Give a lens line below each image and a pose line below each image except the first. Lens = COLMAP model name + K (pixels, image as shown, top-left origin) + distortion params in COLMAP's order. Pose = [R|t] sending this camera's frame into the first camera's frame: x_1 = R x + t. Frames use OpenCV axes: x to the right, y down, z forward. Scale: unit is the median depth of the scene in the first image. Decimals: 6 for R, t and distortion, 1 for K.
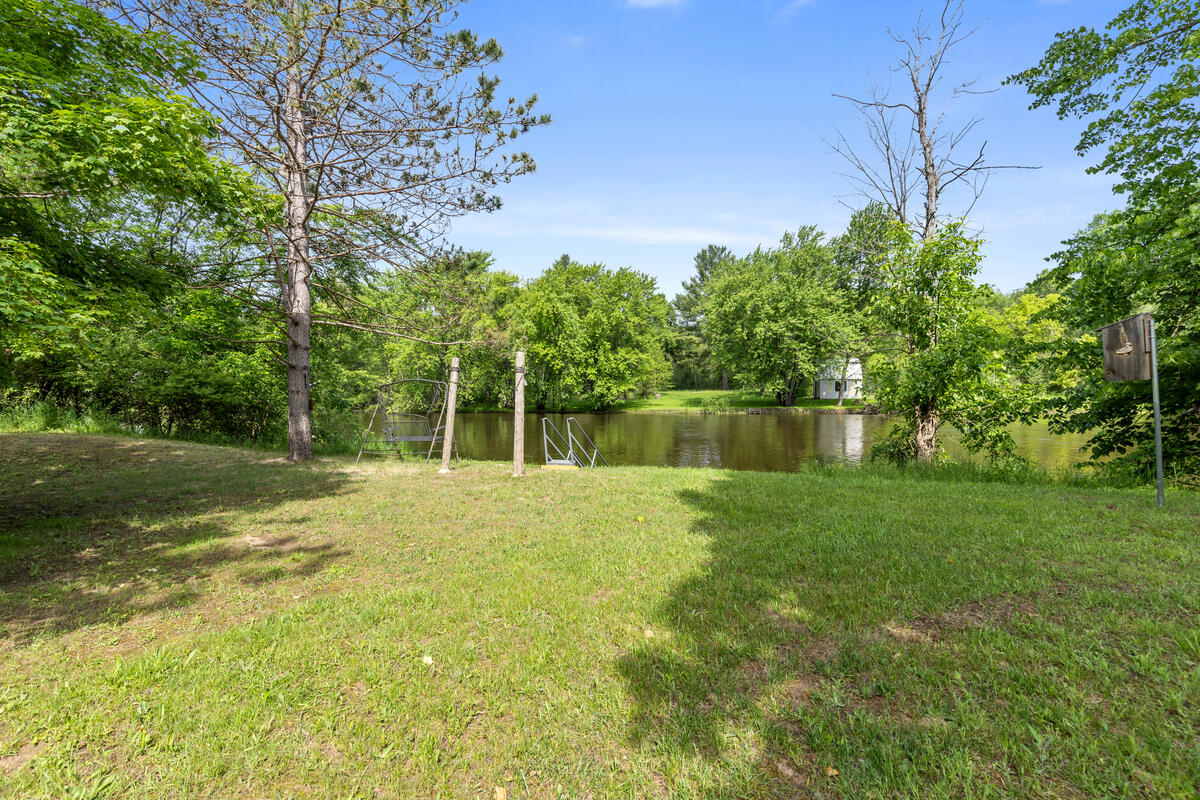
lens RADIAL K [[554.9, 0, 600.0], [0, 554.9, 398.0], [0, 0, 1]] dist [0.001814, 0.000363]
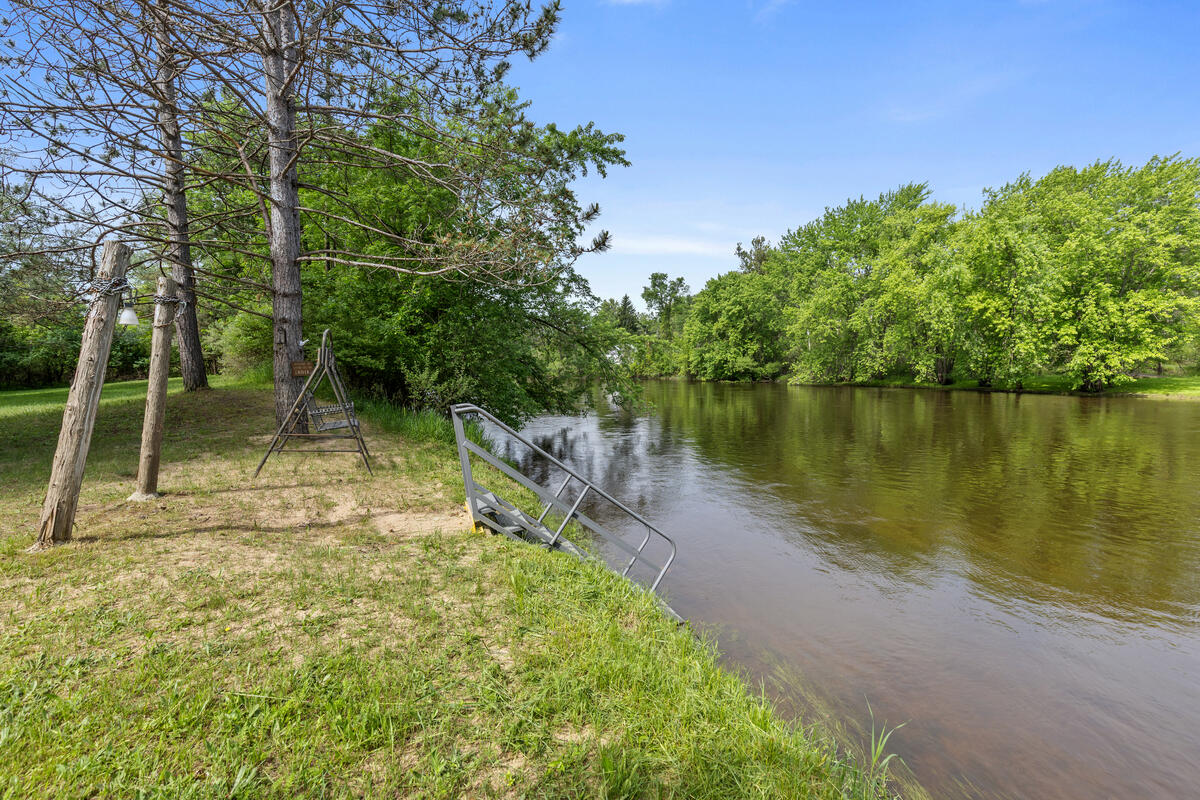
lens RADIAL K [[554.9, 0, 599.9], [0, 554.9, 396.8], [0, 0, 1]] dist [0.001814, 0.000363]
pose [[0.717291, 0.047404, -0.695159, 0.045972], [-0.009050, 0.998233, 0.058732, -0.004929], [0.696715, -0.035837, 0.716453, 0.152798]]
